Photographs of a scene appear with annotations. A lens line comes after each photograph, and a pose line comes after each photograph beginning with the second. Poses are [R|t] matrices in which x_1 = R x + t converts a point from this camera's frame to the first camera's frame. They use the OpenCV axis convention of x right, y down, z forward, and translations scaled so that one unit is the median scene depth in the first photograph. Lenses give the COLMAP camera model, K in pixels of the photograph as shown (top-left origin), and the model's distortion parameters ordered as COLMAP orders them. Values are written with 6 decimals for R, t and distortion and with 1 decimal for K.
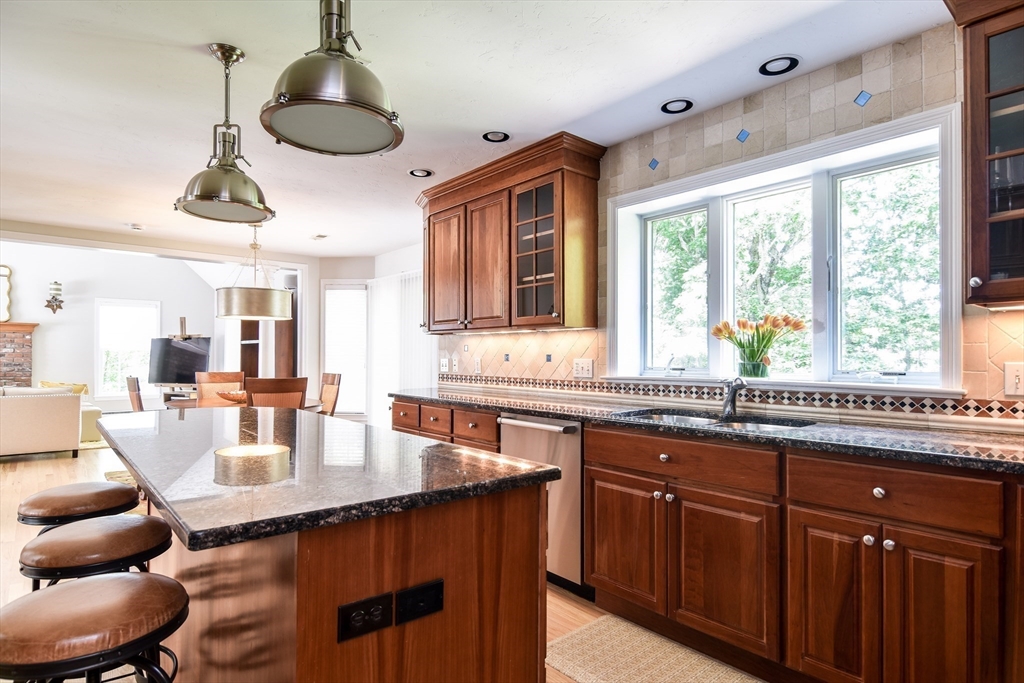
lens RADIAL K [[550.4, 0, 512.1], [0, 550.4, 356.0], [0, 0, 1]] dist [-0.000776, -0.001653]
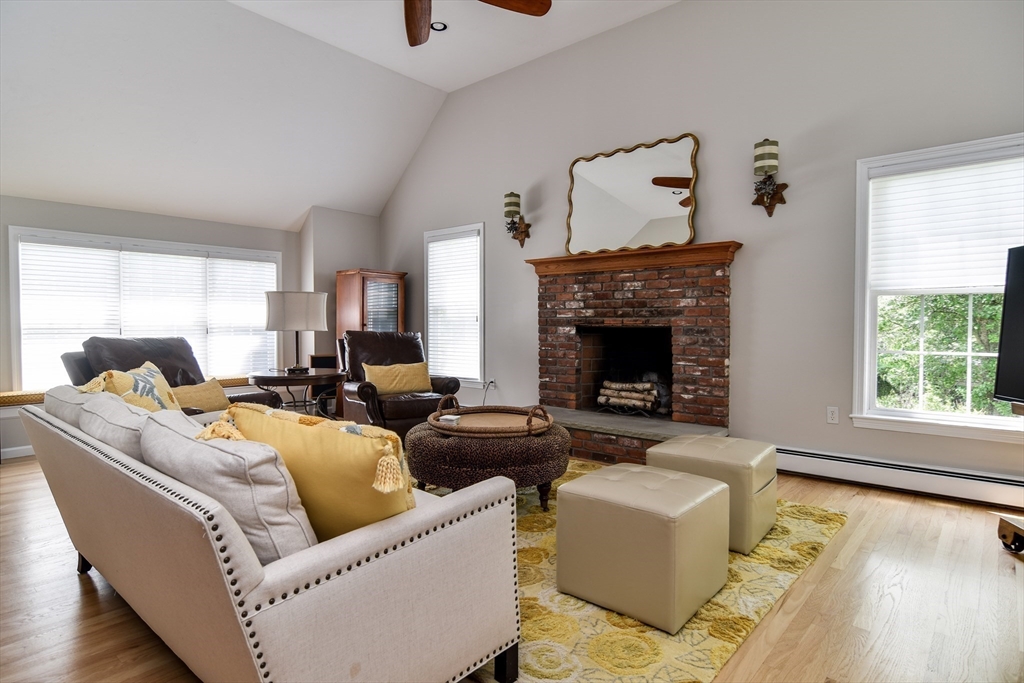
lens RADIAL K [[557.2, 0, 512.0], [0, 557.2, 341.5], [0, 0, 1]] dist [-0.000632, -0.001223]
pose [[0.155491, 0.032165, -0.987314, -0.431162], [0.003843, 0.999443, 0.033165, 0.007595], [0.987830, -0.008951, 0.155280, 0.743236]]
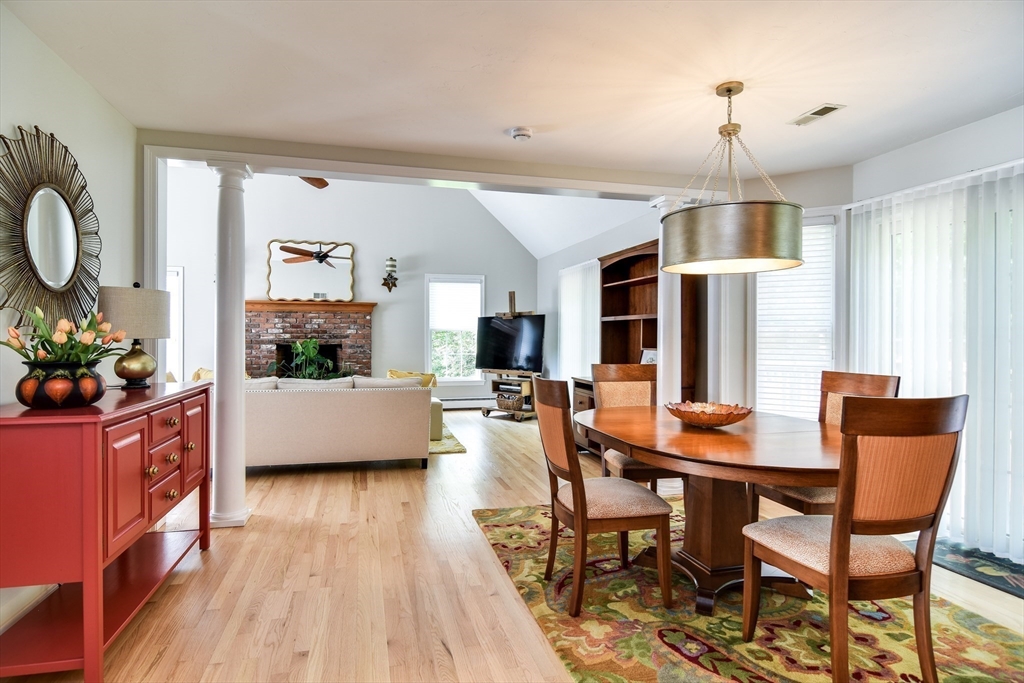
lens RADIAL K [[557.2, 0, 512.0], [0, 557.2, 341.5], [0, 0, 1]] dist [-0.000632, -0.001223]
pose [[0.900112, 0.003741, -0.435642, -0.237507], [0.000073, 0.999962, 0.008738, -0.001394], [0.435658, -0.007897, 0.900077, 0.241636]]
